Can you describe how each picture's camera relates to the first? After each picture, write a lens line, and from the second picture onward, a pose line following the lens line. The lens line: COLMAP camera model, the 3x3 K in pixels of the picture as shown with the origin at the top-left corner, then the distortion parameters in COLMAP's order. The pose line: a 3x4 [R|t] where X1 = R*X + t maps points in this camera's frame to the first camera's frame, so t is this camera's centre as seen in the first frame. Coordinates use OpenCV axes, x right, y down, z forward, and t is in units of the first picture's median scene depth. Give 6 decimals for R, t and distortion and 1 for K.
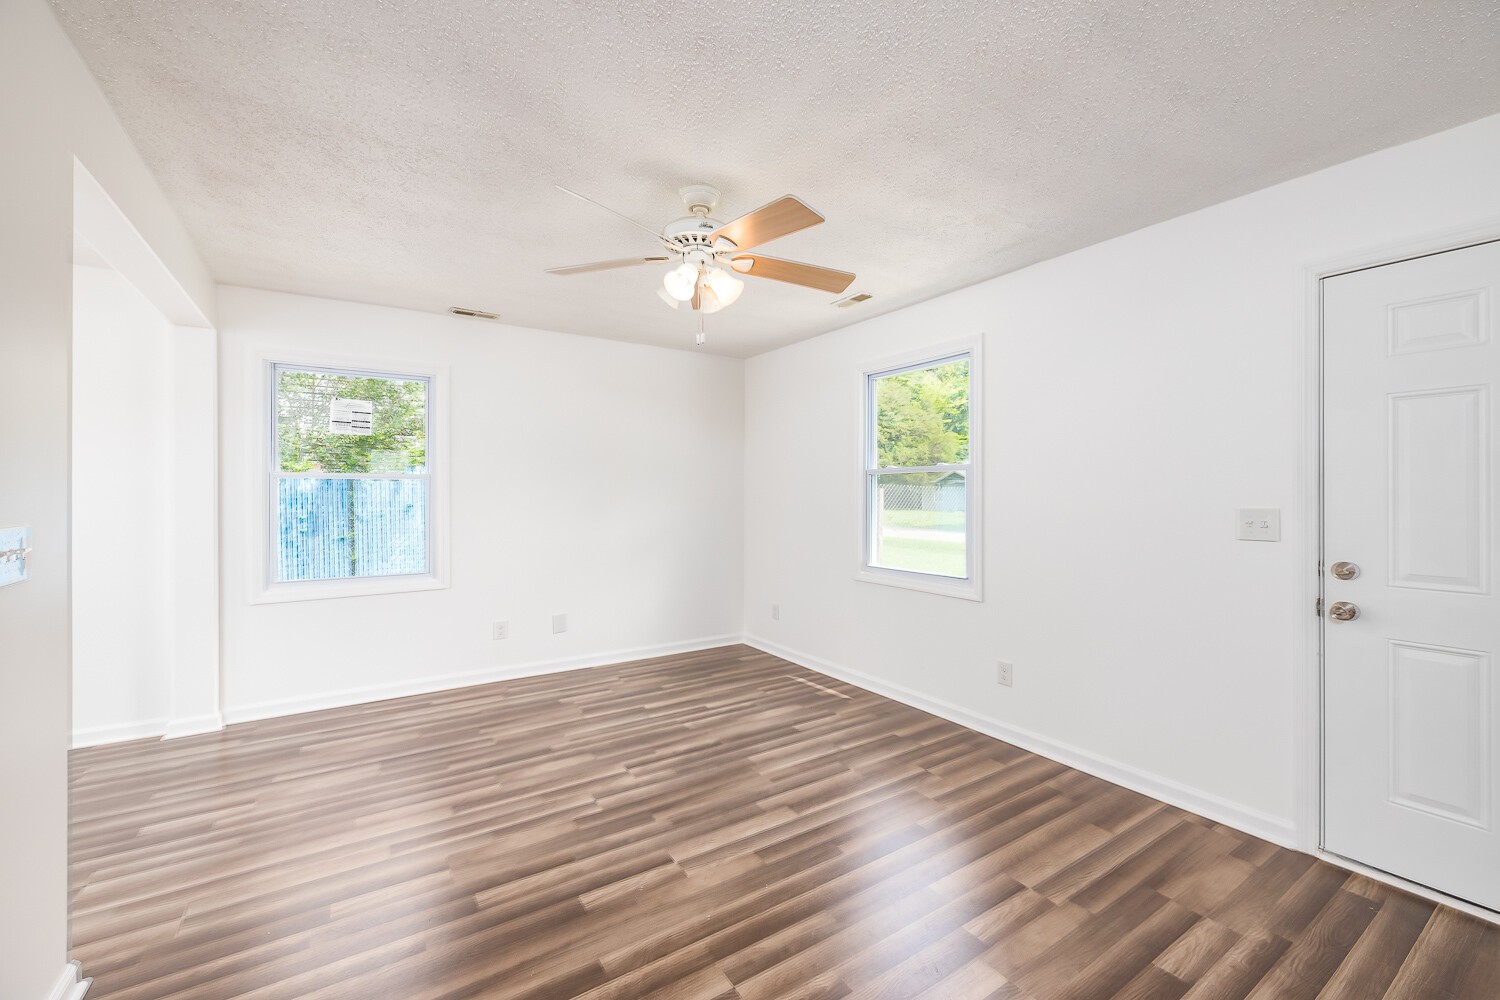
lens RADIAL K [[630.6, 0, 764.5], [0, 630.6, 495.2], [0, 0, 1]] dist [0.001297, 0.000257]
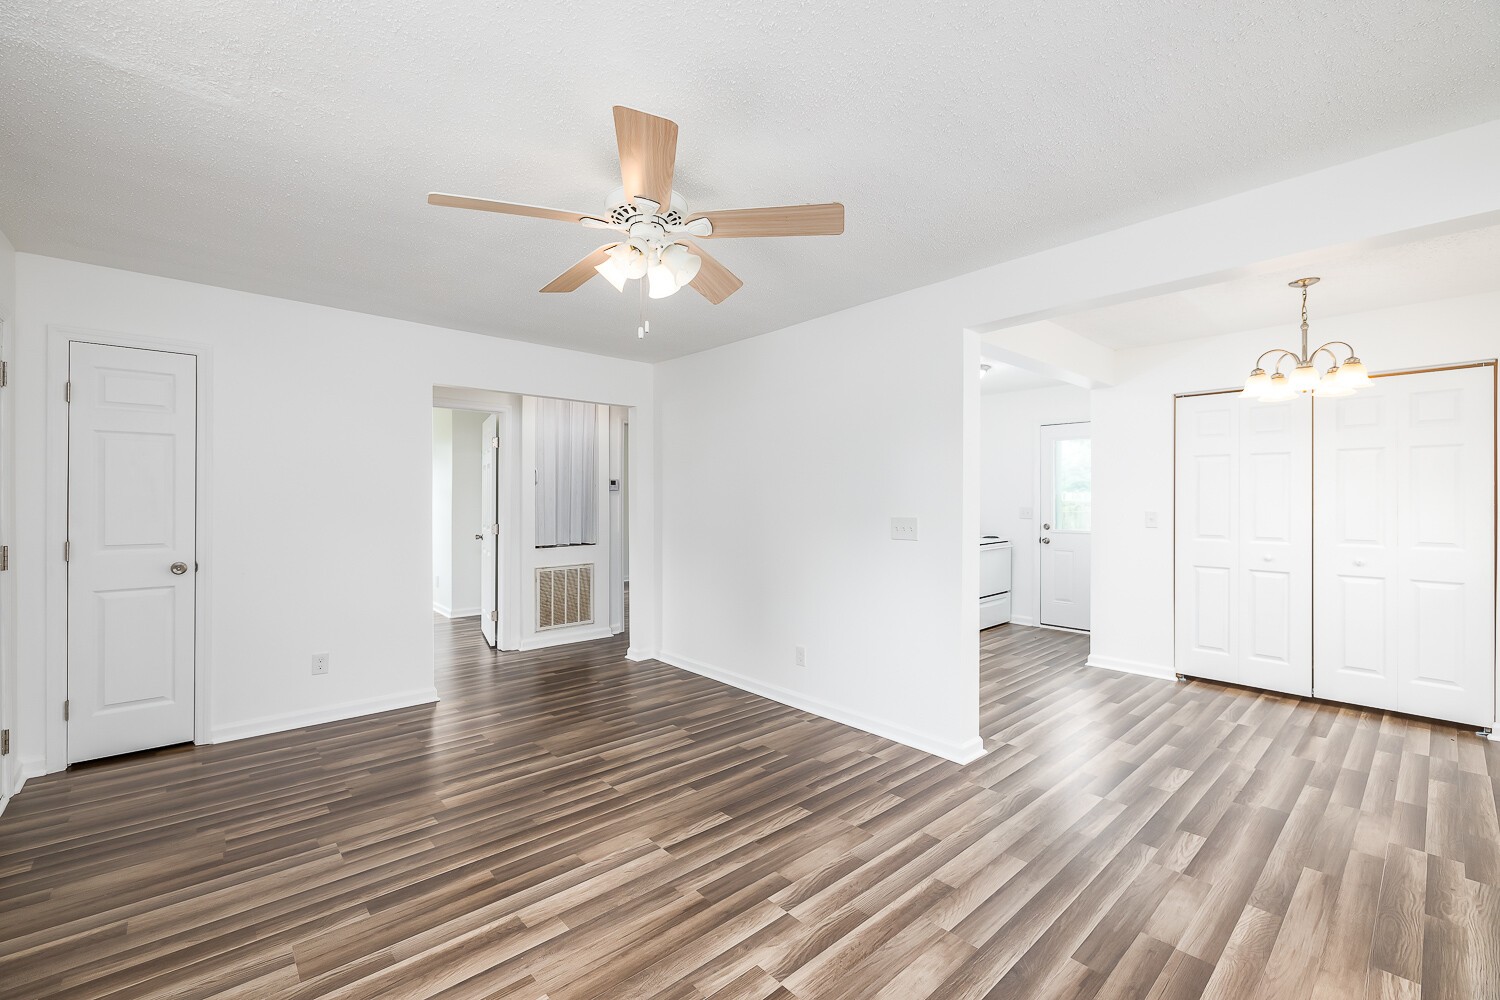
lens RADIAL K [[616.6, 0, 752.8], [0, 616.6, 493.3], [0, 0, 1]] dist [-0.000816, 0.000219]
pose [[-0.990981, -0.005611, -0.133882, -0.128417], [-0.004479, 0.999952, -0.008748, -0.011343], [0.133925, -0.008070, -0.990959, 1.770496]]
